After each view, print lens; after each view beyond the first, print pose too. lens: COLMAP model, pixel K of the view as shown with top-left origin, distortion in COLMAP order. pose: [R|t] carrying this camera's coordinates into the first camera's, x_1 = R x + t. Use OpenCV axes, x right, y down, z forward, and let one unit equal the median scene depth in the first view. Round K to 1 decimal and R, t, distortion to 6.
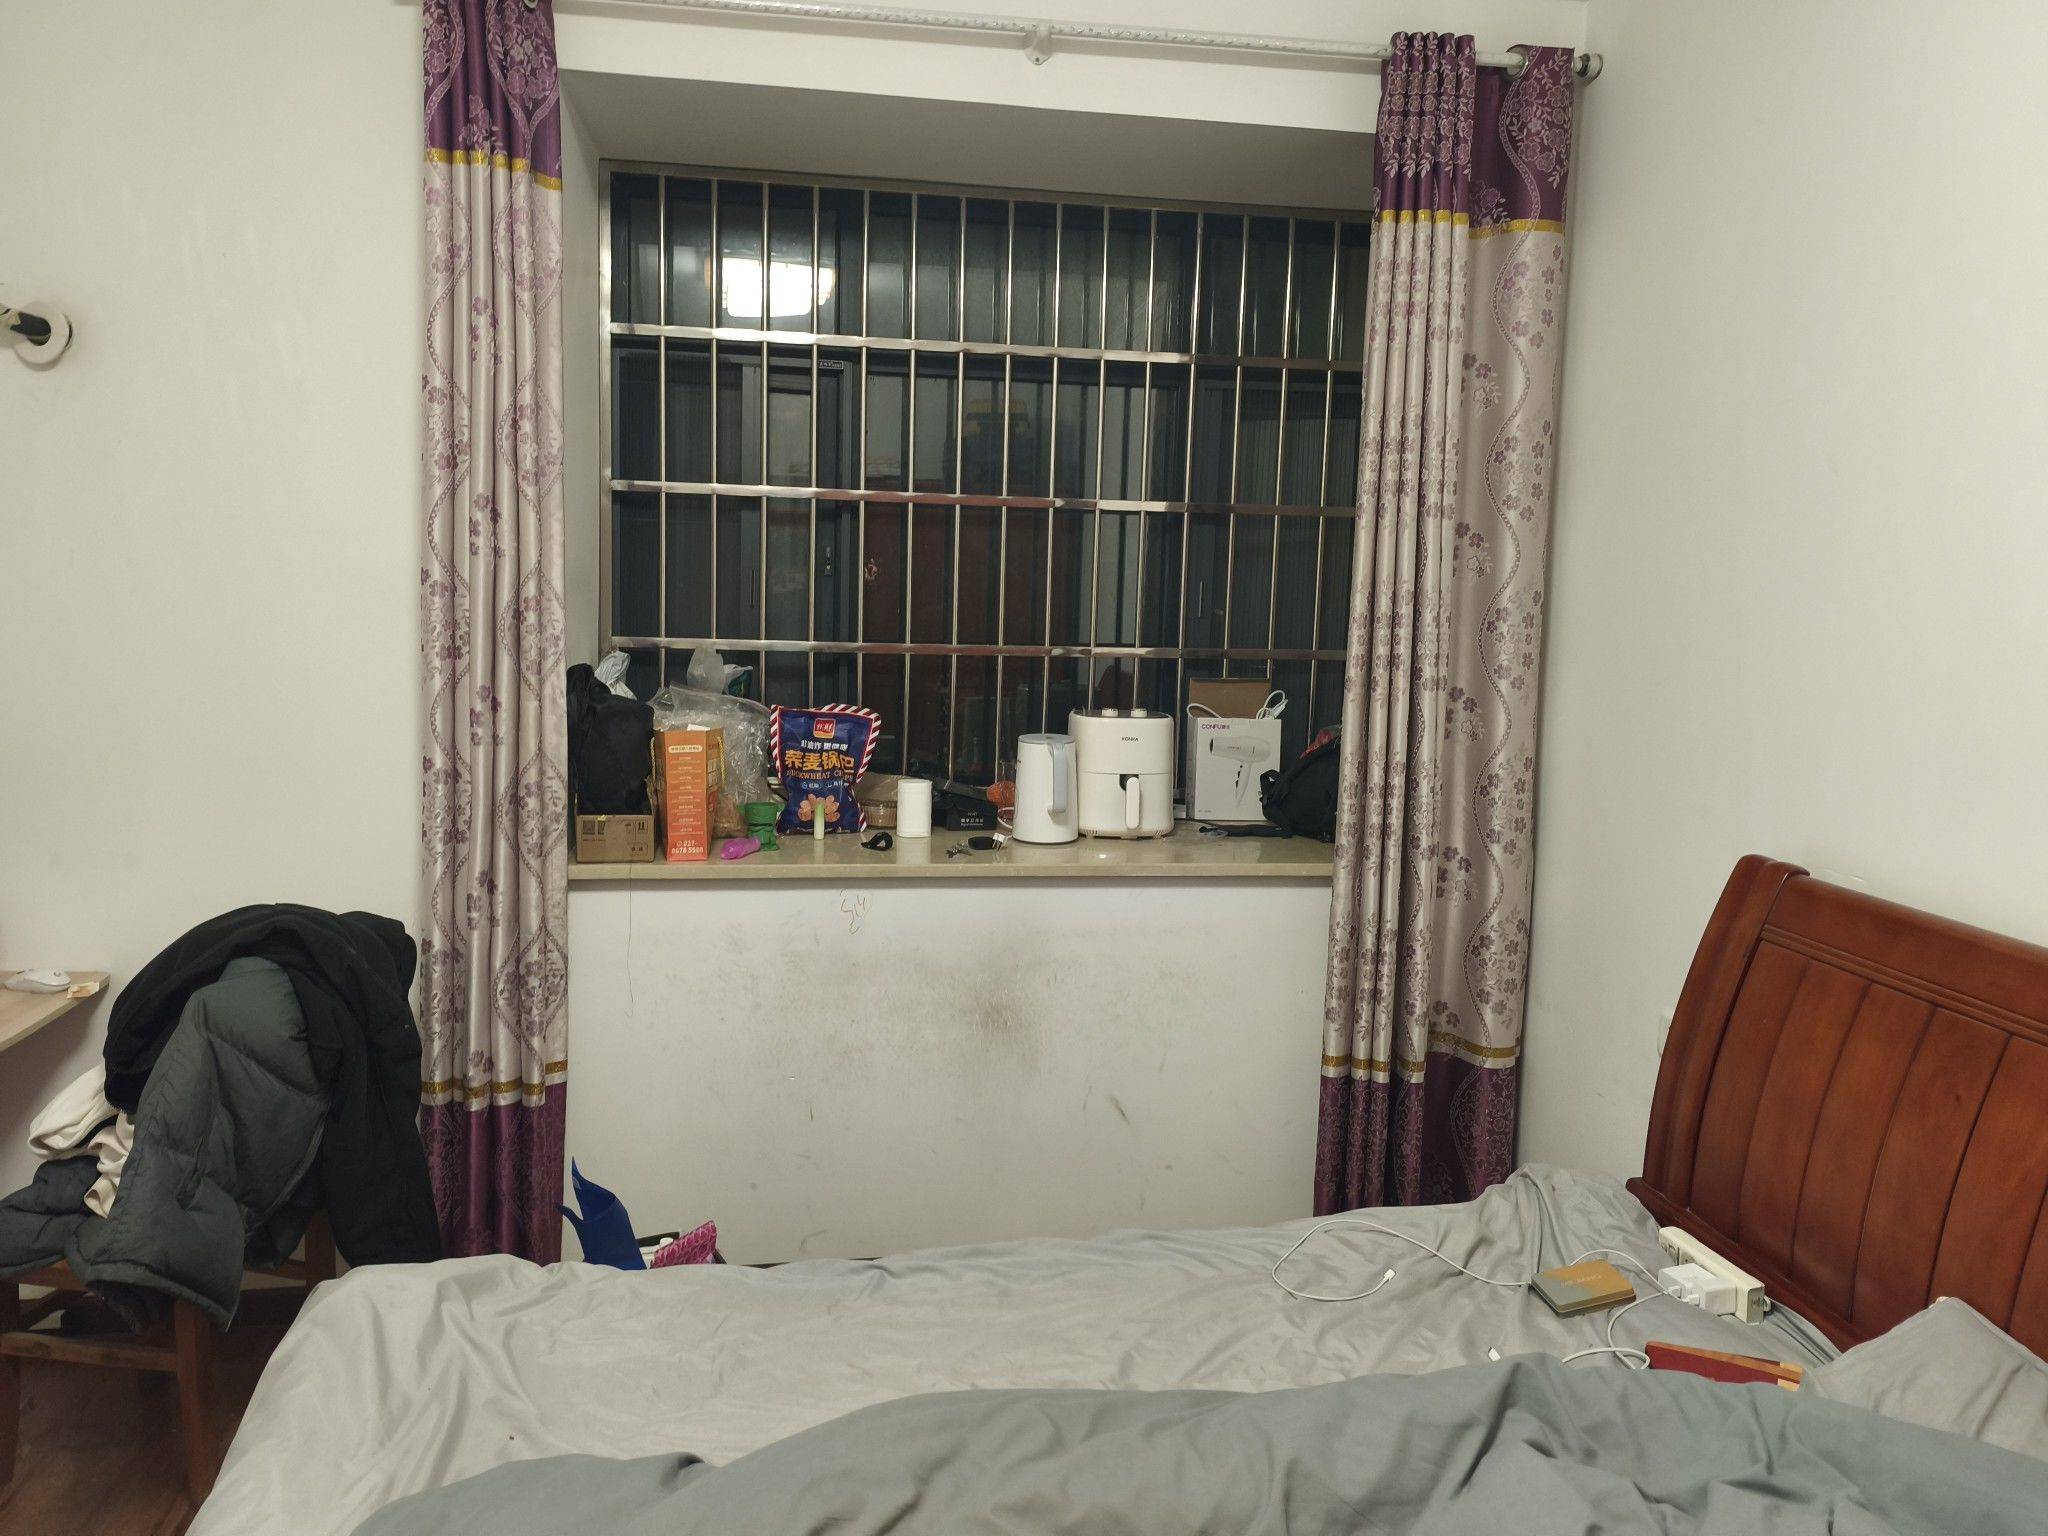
lens RADIAL K [[1481.3, 0, 1024.5], [0, 1481.3, 738.1], [0, 0, 1]] dist [-0.006708, 0.006781]
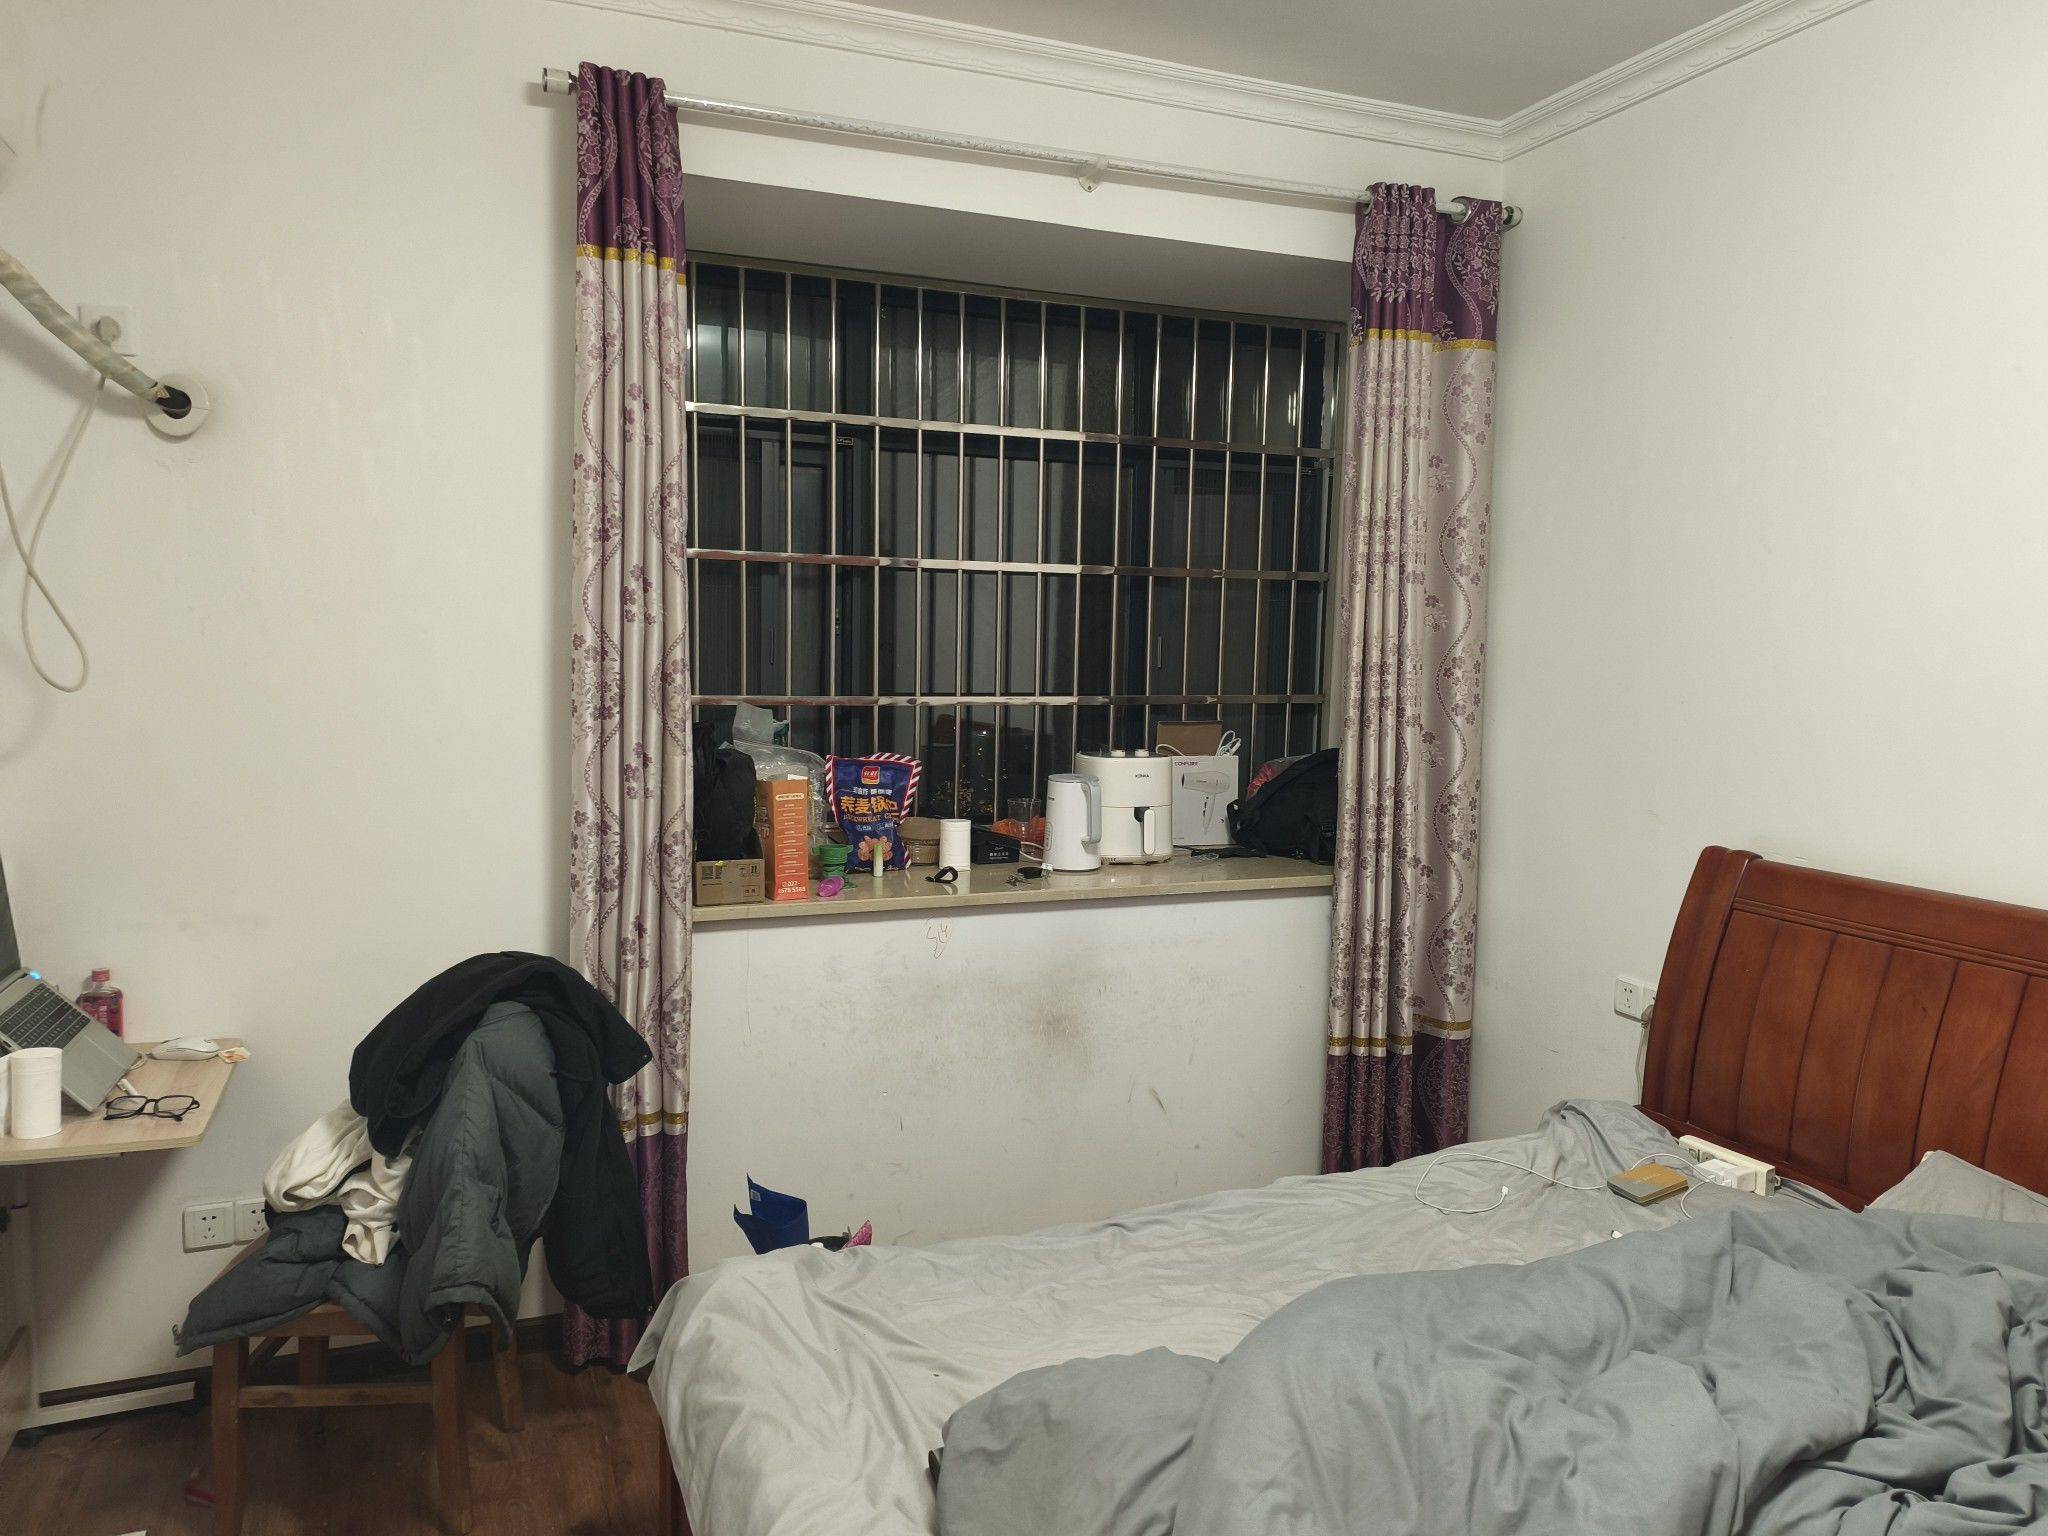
lens RADIAL K [[1468.4, 0, 1024.0], [0, 1468.4, 768.0], [0, 0, 1]] dist [0.000104, -0.004935]
pose [[0.973947, -0.031052, 0.224639, -0.304102], [0.033925, 0.999384, -0.008942, 0.001685], [-0.224223, 0.016330, 0.974401, -0.092693]]
